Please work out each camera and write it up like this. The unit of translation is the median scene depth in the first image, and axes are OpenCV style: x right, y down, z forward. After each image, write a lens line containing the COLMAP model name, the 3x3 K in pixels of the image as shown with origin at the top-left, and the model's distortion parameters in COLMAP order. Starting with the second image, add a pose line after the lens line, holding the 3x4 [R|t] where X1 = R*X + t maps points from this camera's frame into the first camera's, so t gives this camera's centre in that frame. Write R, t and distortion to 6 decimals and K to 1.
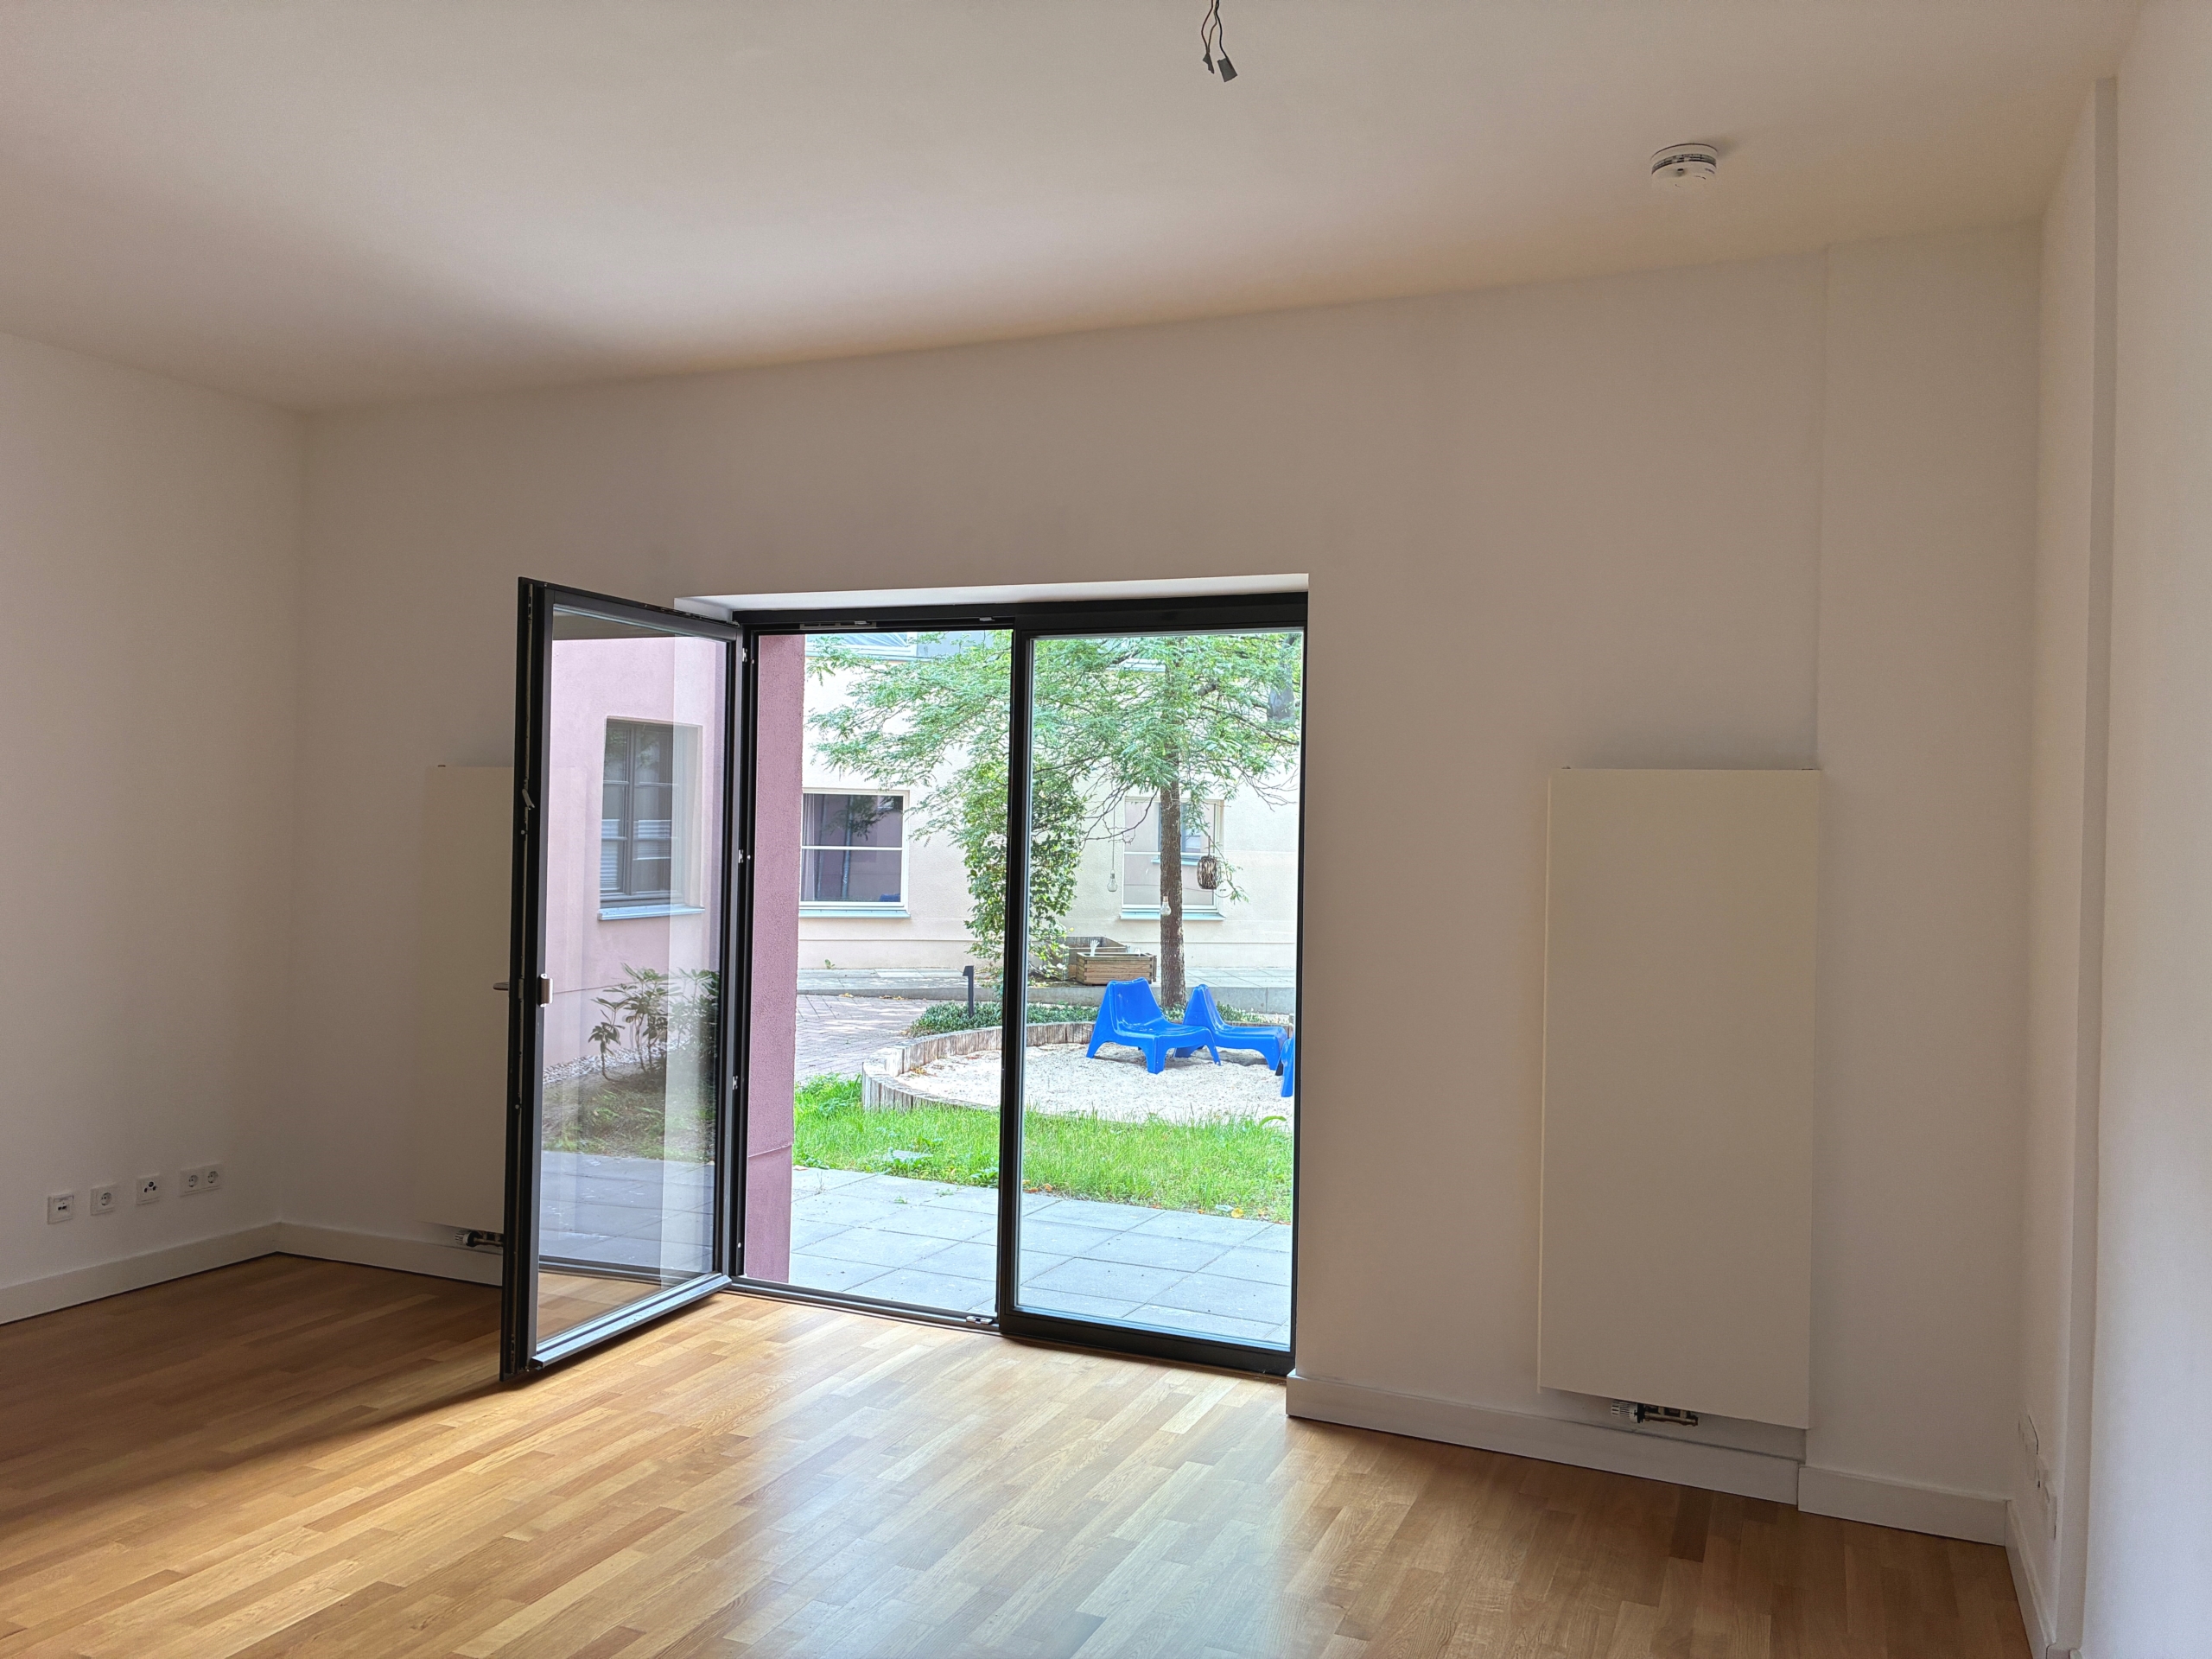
lens RADIAL K [[1680.6, 0, 1074.7], [0, 1680.6, 813.1], [0, 0, 1]] dist [0.088164, -0.099141]
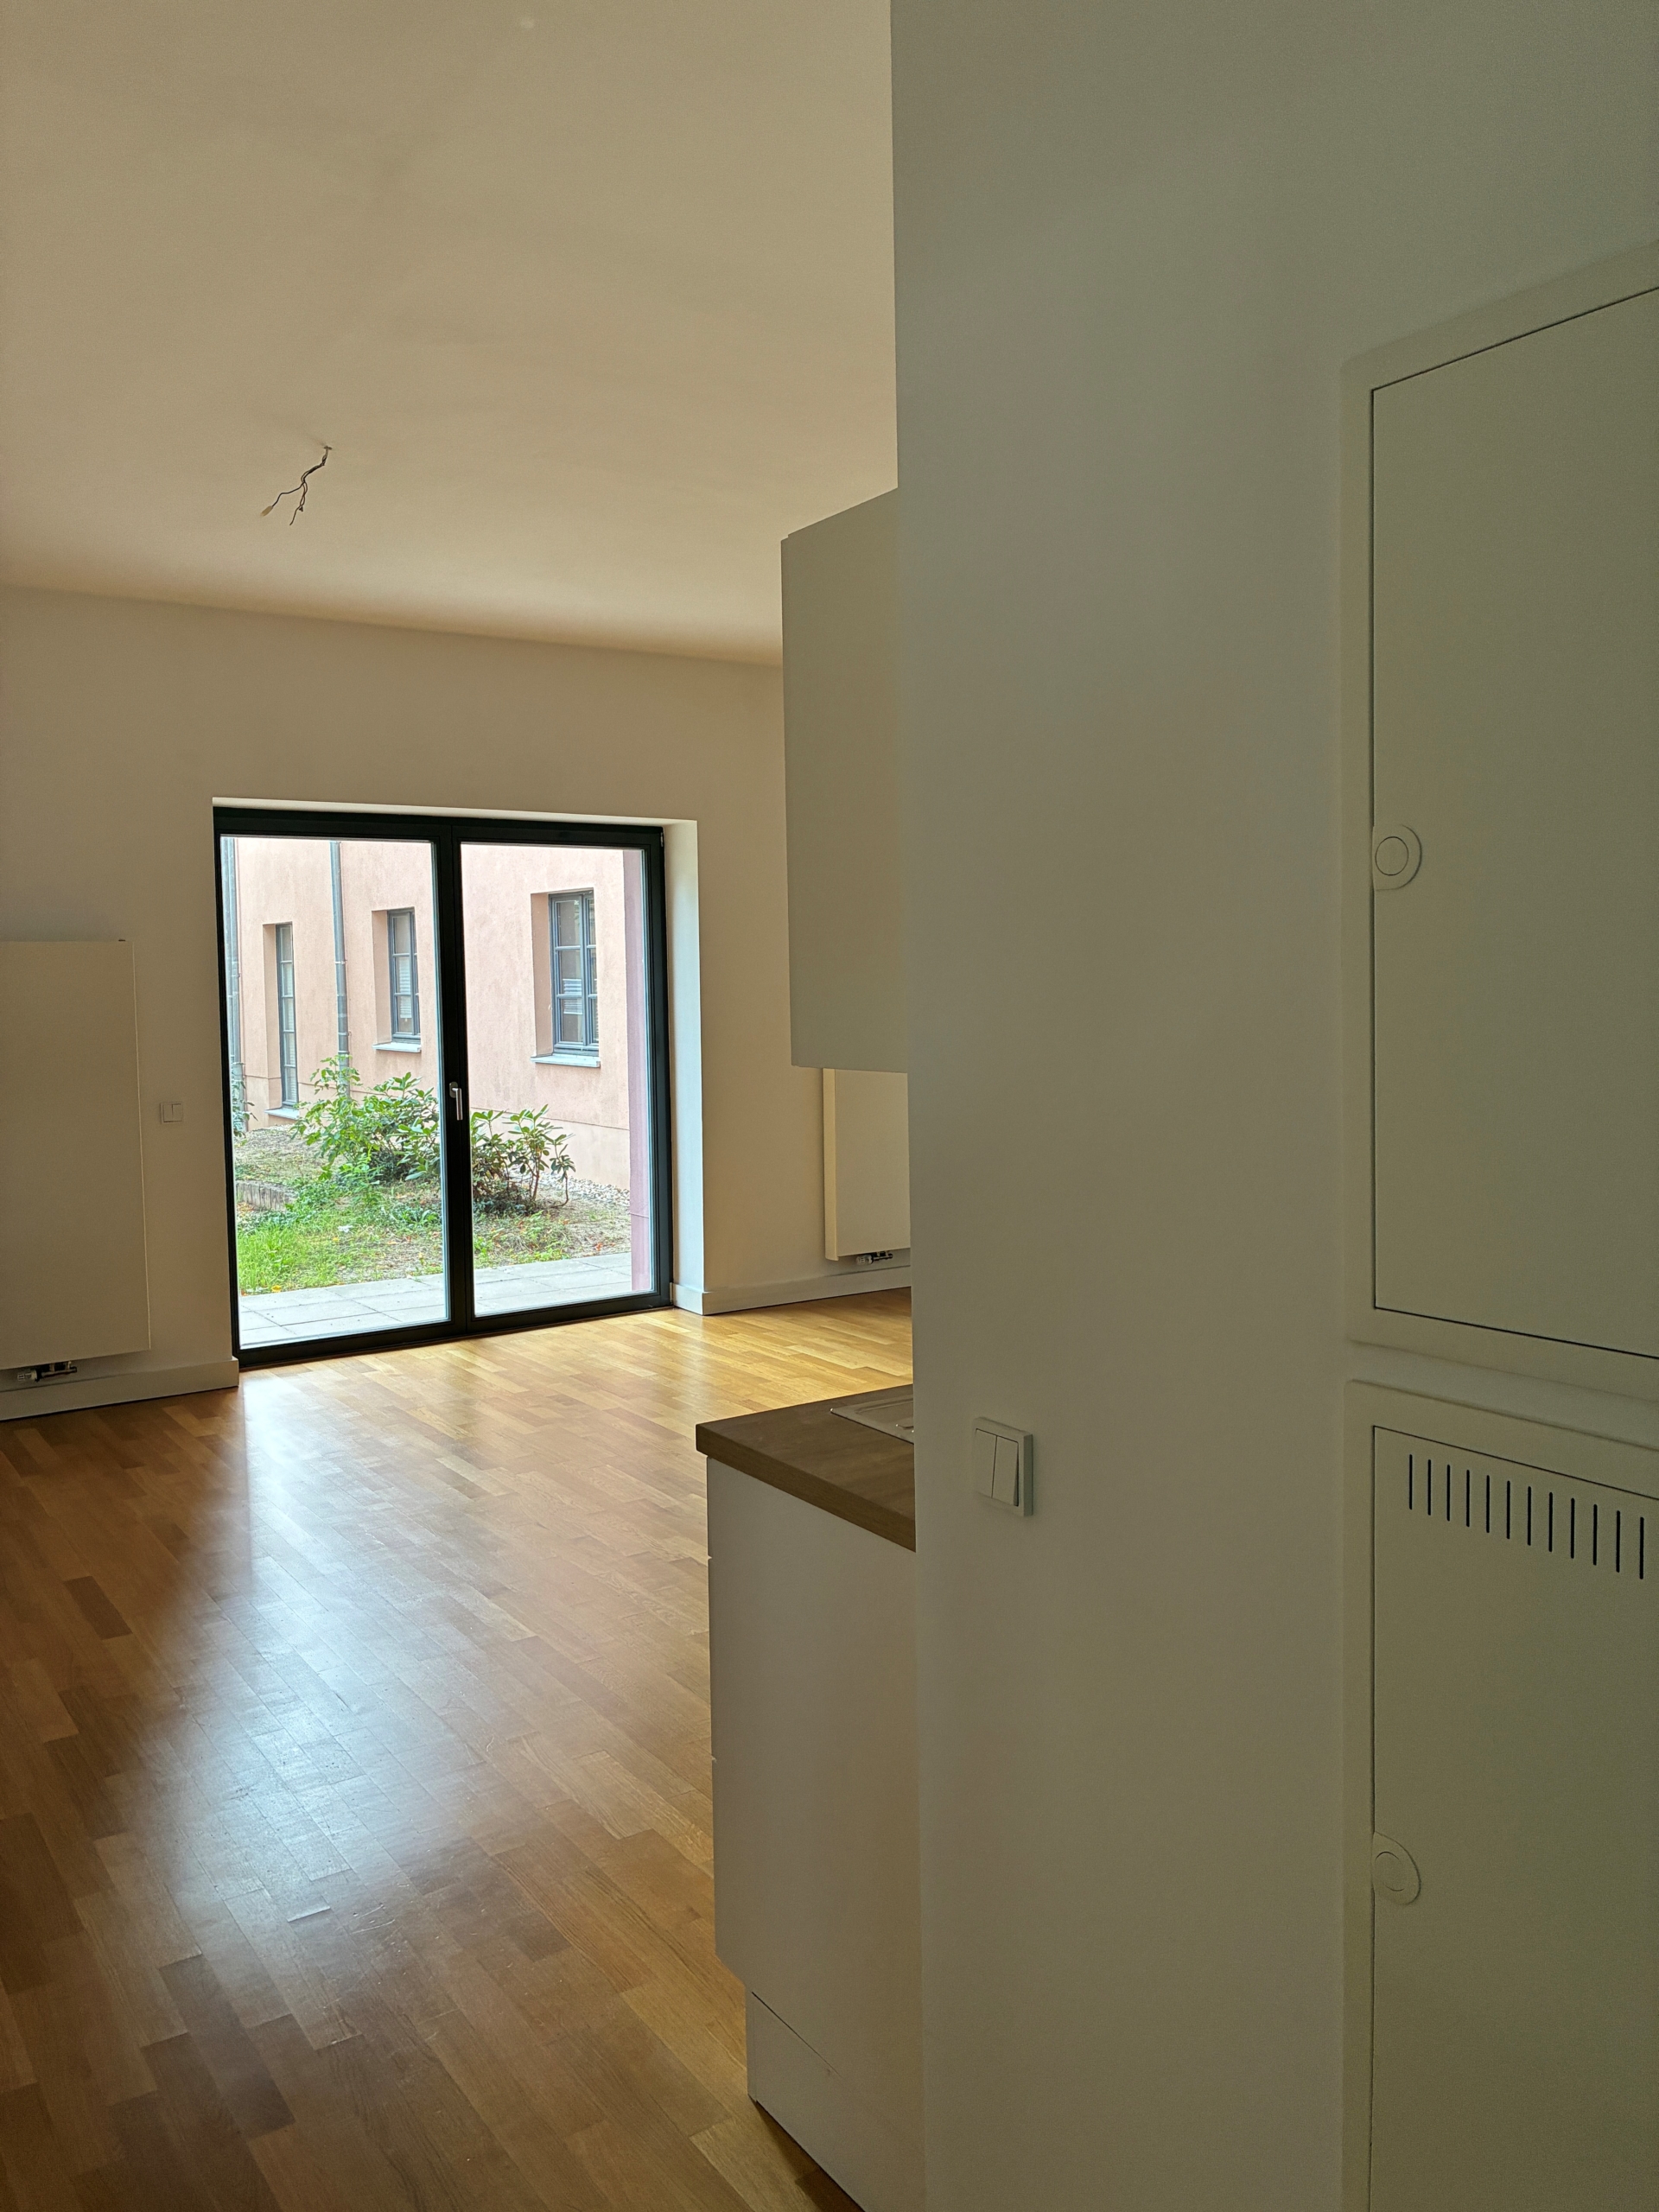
lens RADIAL K [[1695.7, 0, 834.2], [0, 1695.7, 1079.5], [0, 0, 1]] dist [0.076644, -0.108681]
pose [[0.520734, -0.084432, 0.849534, -1.200021], [0.020032, 0.996032, 0.086713, -0.028805], [-0.853484, -0.028137, 0.520359, -0.001242]]
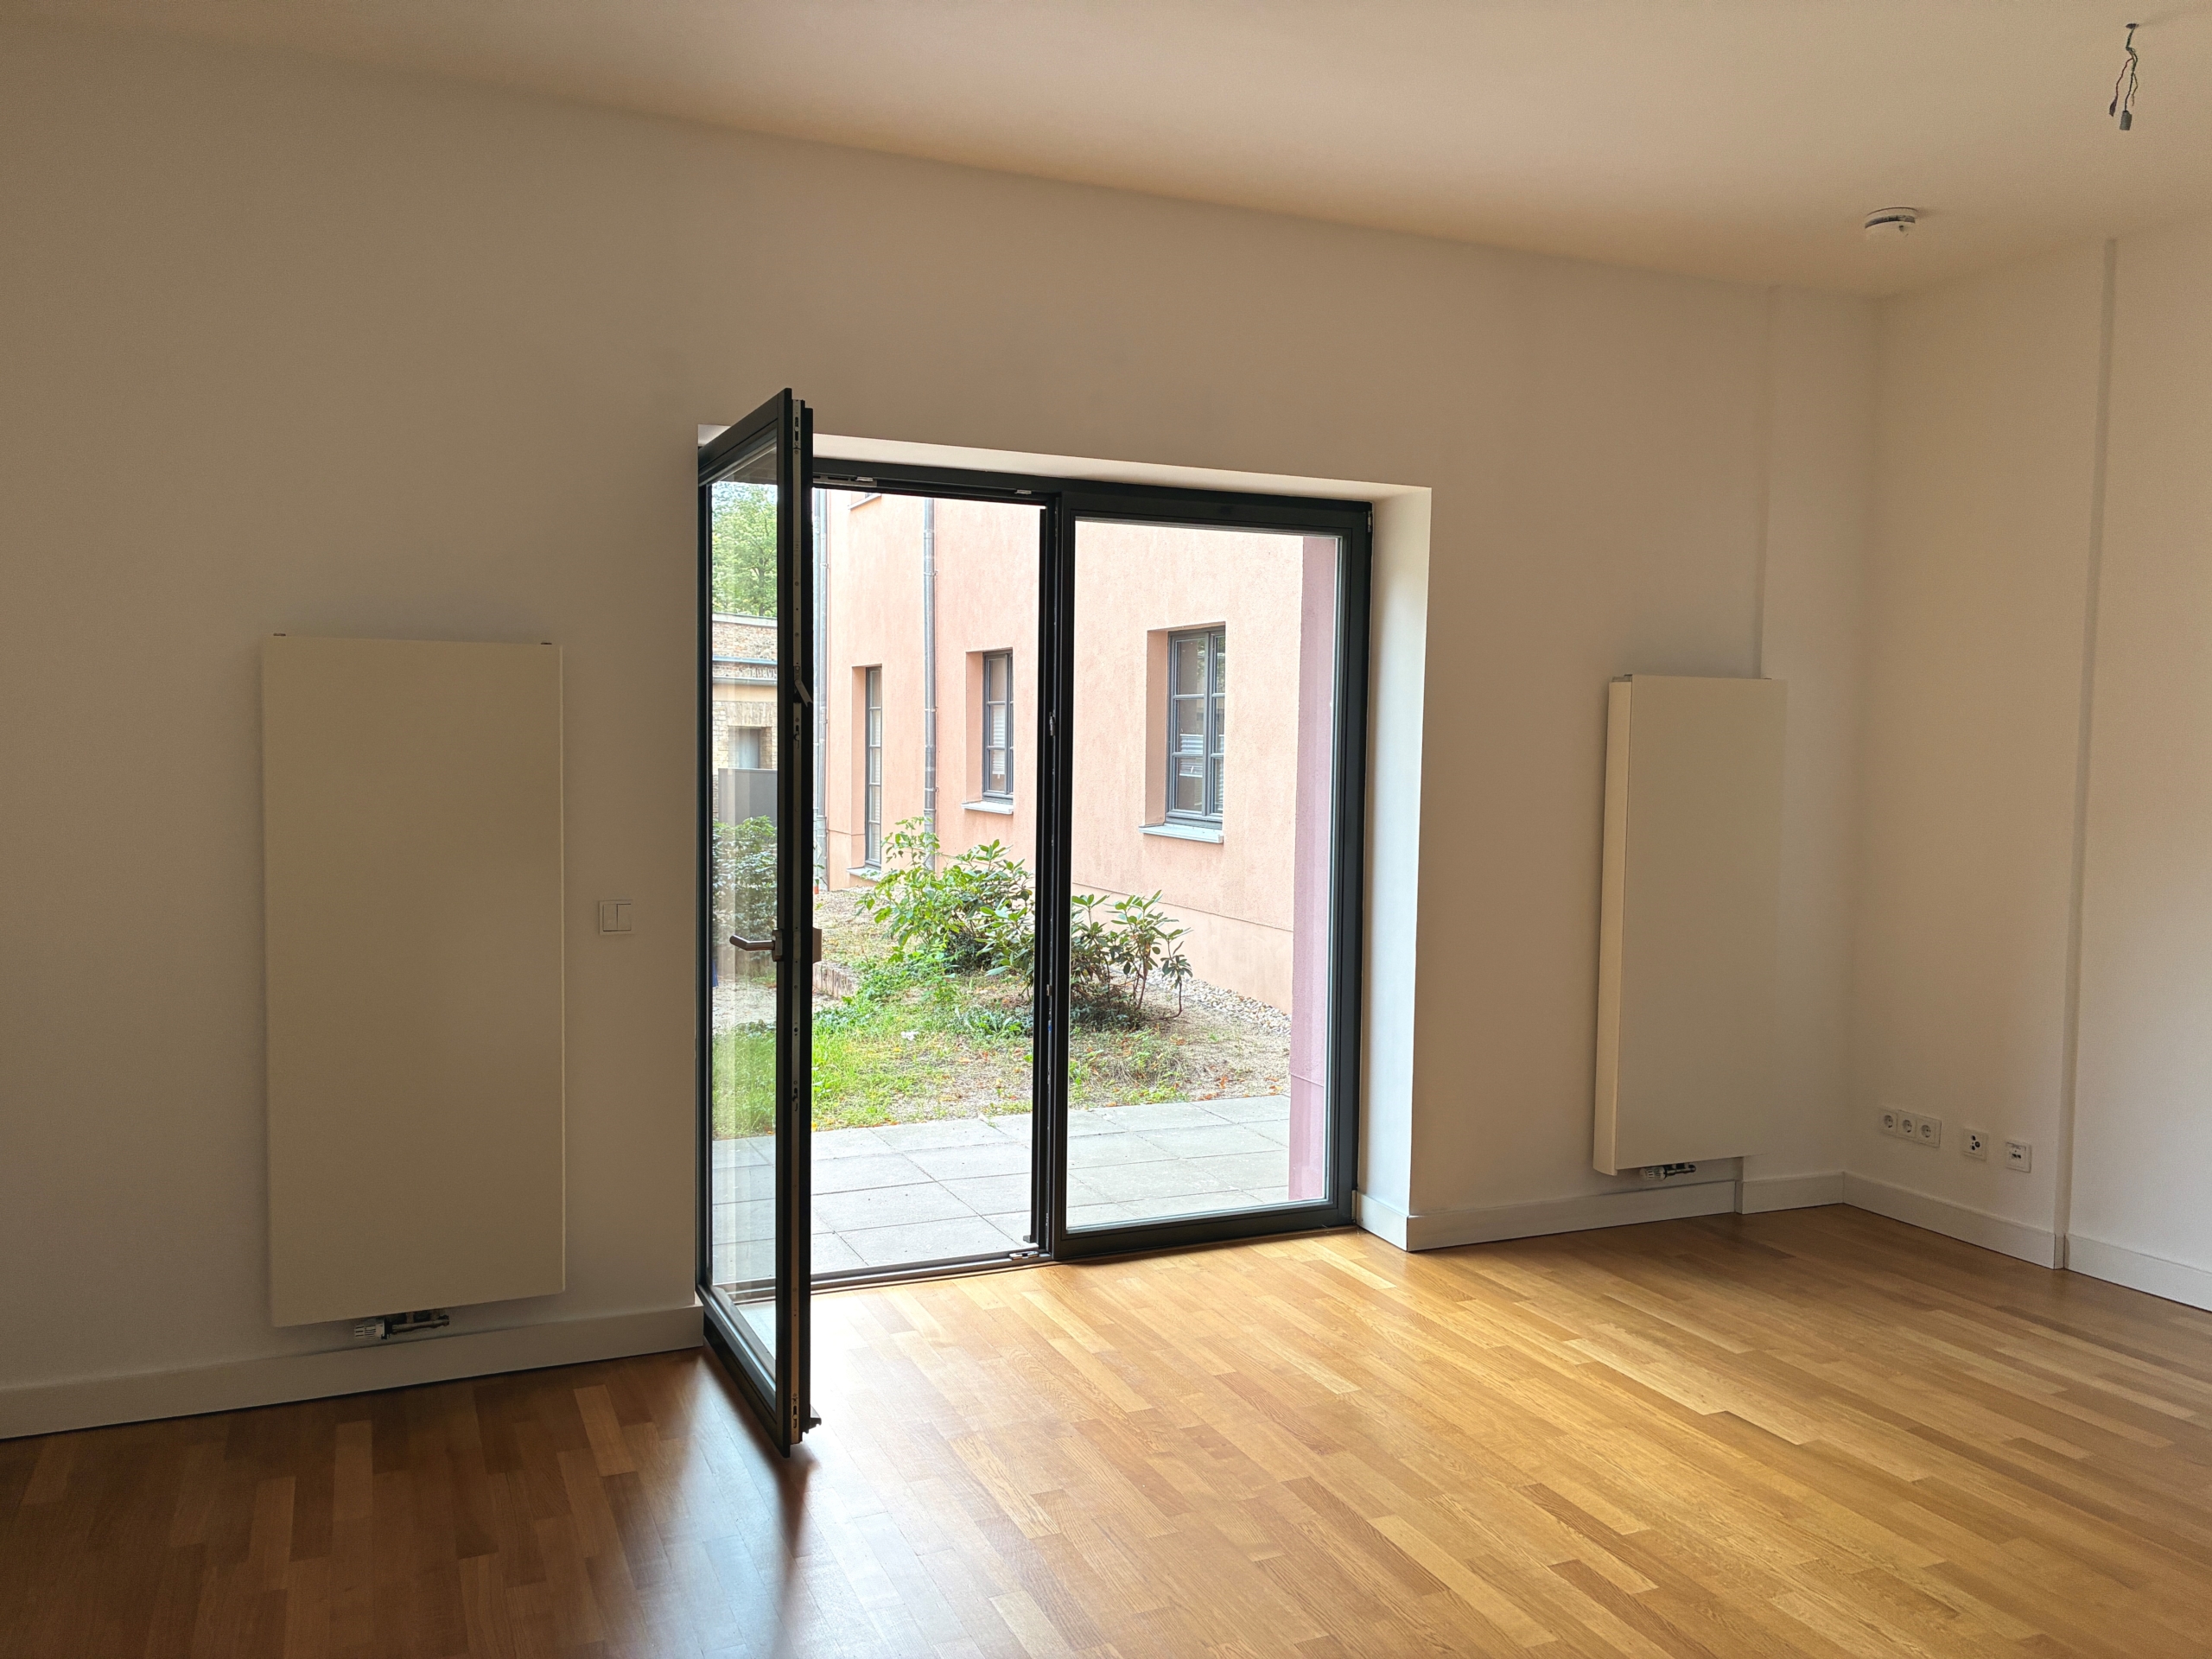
lens RADIAL K [[1695.7, 0, 1106.0], [0, 1695.7, 829.5], [0, 0, 1]] dist [0.076644, -0.108681]
pose [[0.671591, -0.053834, 0.738963, -0.790750], [-0.005595, 0.996960, 0.077714, -0.007597], [-0.740901, -0.056326, 0.669249, 0.396397]]
